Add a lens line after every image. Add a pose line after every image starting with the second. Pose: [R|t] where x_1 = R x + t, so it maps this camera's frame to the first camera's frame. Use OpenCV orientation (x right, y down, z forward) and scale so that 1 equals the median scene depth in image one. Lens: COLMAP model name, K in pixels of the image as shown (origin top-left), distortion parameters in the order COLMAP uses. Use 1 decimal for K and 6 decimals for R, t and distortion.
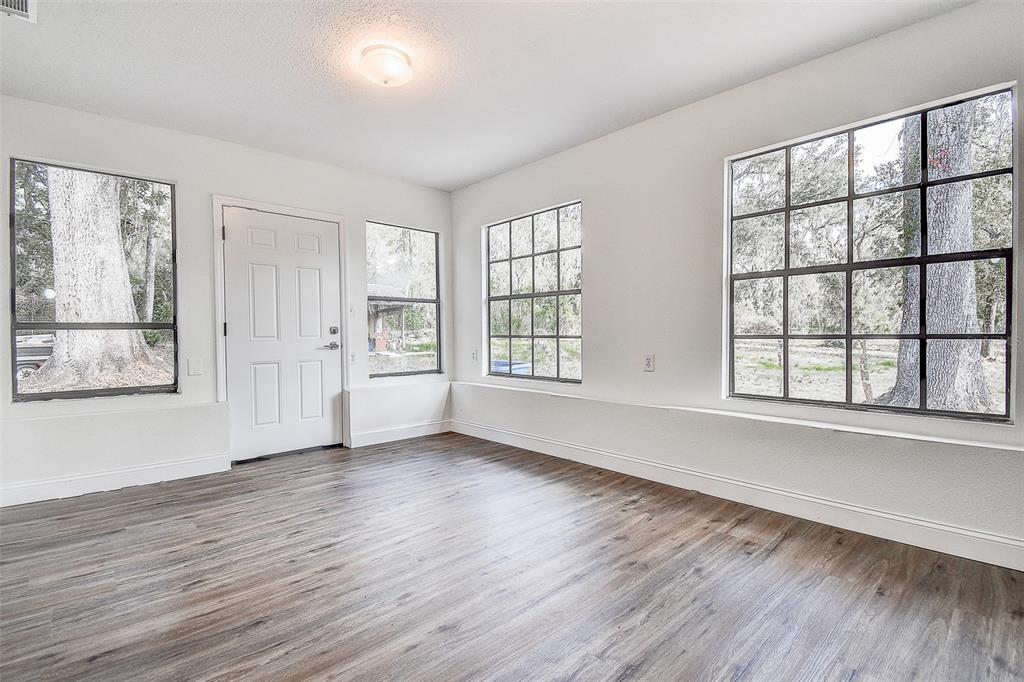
lens RADIAL K [[472.2, 0, 507.9], [0, 472.2, 338.4], [0, 0, 1]] dist [0.010792, -0.003694]
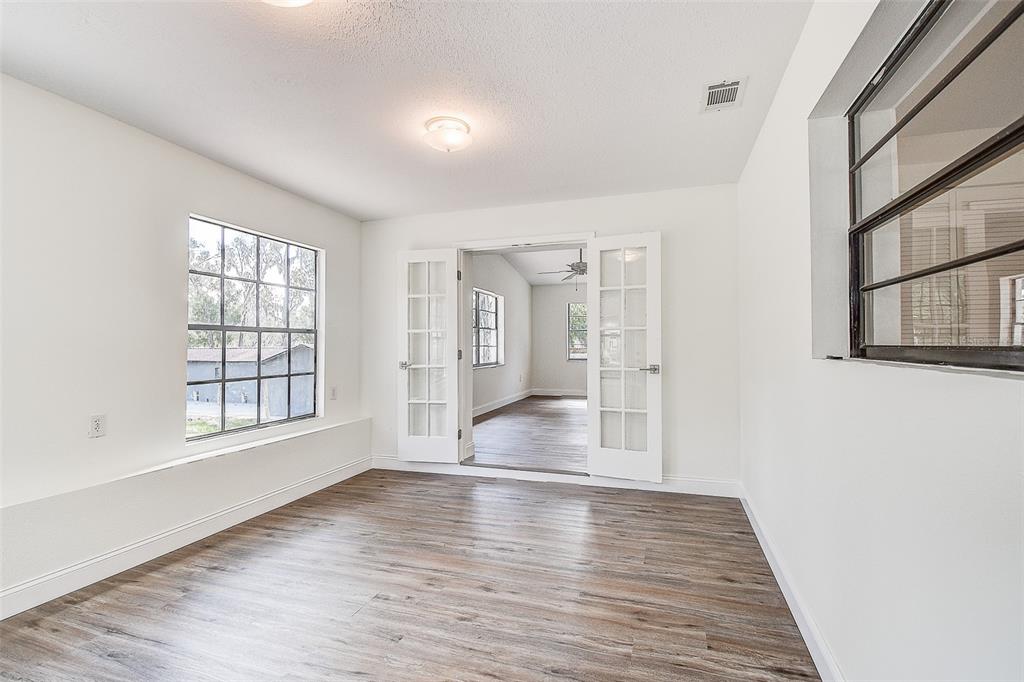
lens RADIAL K [[472.2, 0, 513.0], [0, 472.2, 341.8], [0, 0, 1]] dist [0.010792, -0.003694]
pose [[-0.481032, 0.019838, 0.876479, -1.045180], [0.022697, 0.999691, -0.010170, -0.090380], [-0.876409, 0.015001, -0.481333, 1.164646]]
